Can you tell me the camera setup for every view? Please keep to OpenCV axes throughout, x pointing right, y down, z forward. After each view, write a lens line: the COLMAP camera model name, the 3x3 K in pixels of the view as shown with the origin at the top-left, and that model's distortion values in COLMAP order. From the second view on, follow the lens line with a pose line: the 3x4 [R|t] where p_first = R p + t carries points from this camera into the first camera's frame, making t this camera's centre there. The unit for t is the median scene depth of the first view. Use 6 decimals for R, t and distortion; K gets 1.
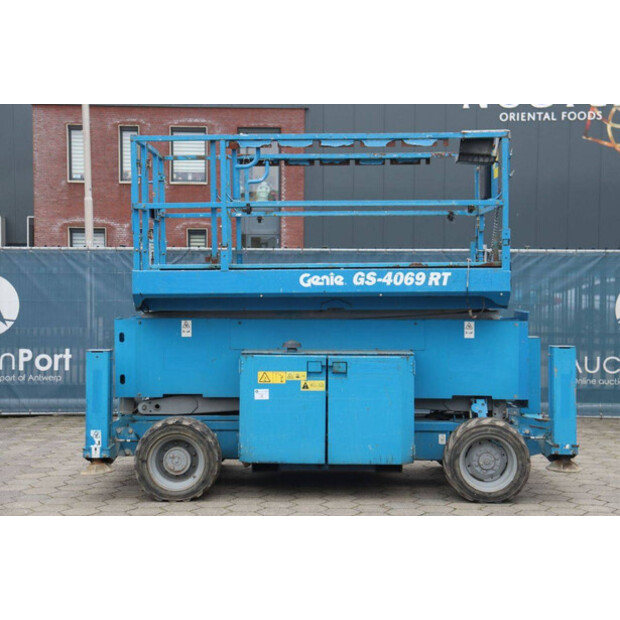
lens RADIAL K [[1217.1, 0, 312.5], [0, 1217.1, 315.0], [0, 0, 1]] dist [0.278604, 0.000000]
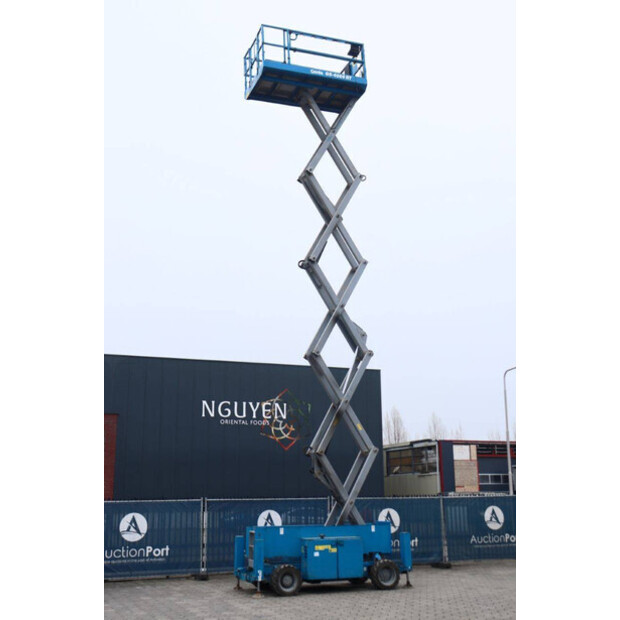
lens RADIAL K [[770.7, 0, 321.7], [0, 770.7, 289.9], [0, 0, 1]] dist [0.006393, 0.000000]
pose [[0.921592, 0.085533, 0.378620, -0.759952], [0.031975, 0.955376, -0.293656, 0.004360], [-0.386842, 0.282737, 0.877732, -0.758694]]
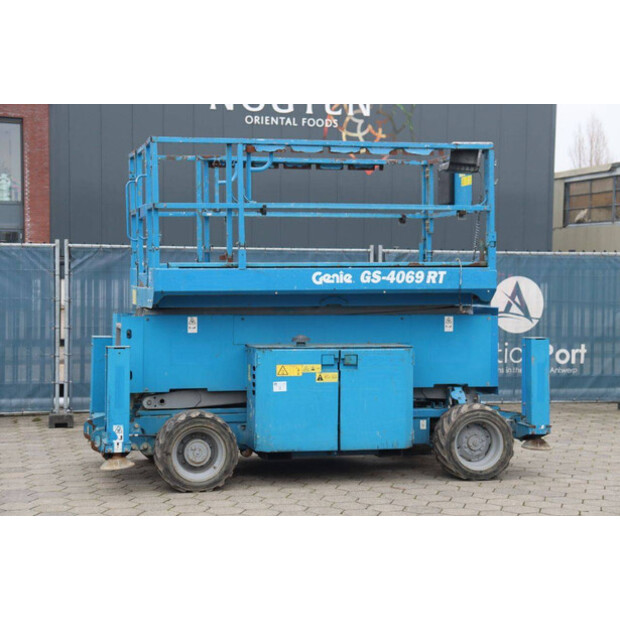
lens RADIAL K [[1217.1, 0, 314.8], [0, 1217.1, 314.0], [0, 0, 1]] dist [0.278604, 0.000000]
pose [[0.963683, -0.005805, 0.266987, -0.290270], [0.005366, 0.999983, 0.002376, -0.000021], [-0.266996, -0.000857, 0.963697, -0.021847]]
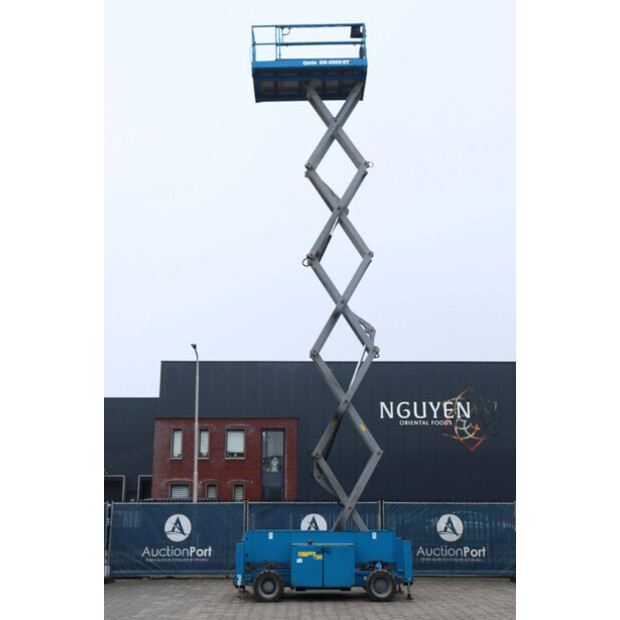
lens RADIAL K [[770.7, 0, 311.3], [0, 770.7, 293.1], [0, 0, 1]] dist [0.006393, 0.000000]
pose [[0.999720, 0.000501, 0.023666, -0.056198], [0.006561, 0.954739, -0.297372, 0.006015], [-0.022744, 0.297444, 0.954468, -0.841139]]
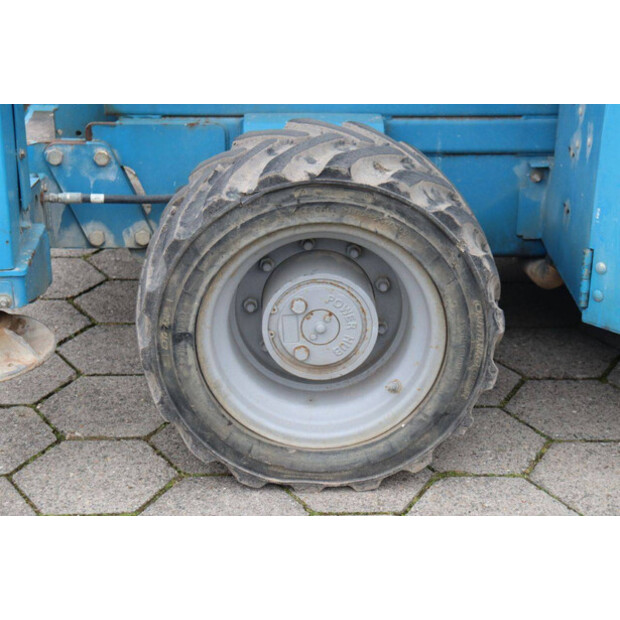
lens RADIAL K [[1434.9, 0, 308.4], [0, 1434.9, 309.1], [0, 0, 1]] dist [0.288057, 0.000000]
pose [[0.999315, -0.008211, 0.036091, -0.122592], [-0.005326, 0.933040, 0.359733, 0.017702], [-0.036628, -0.359679, 0.932357, 0.745747]]
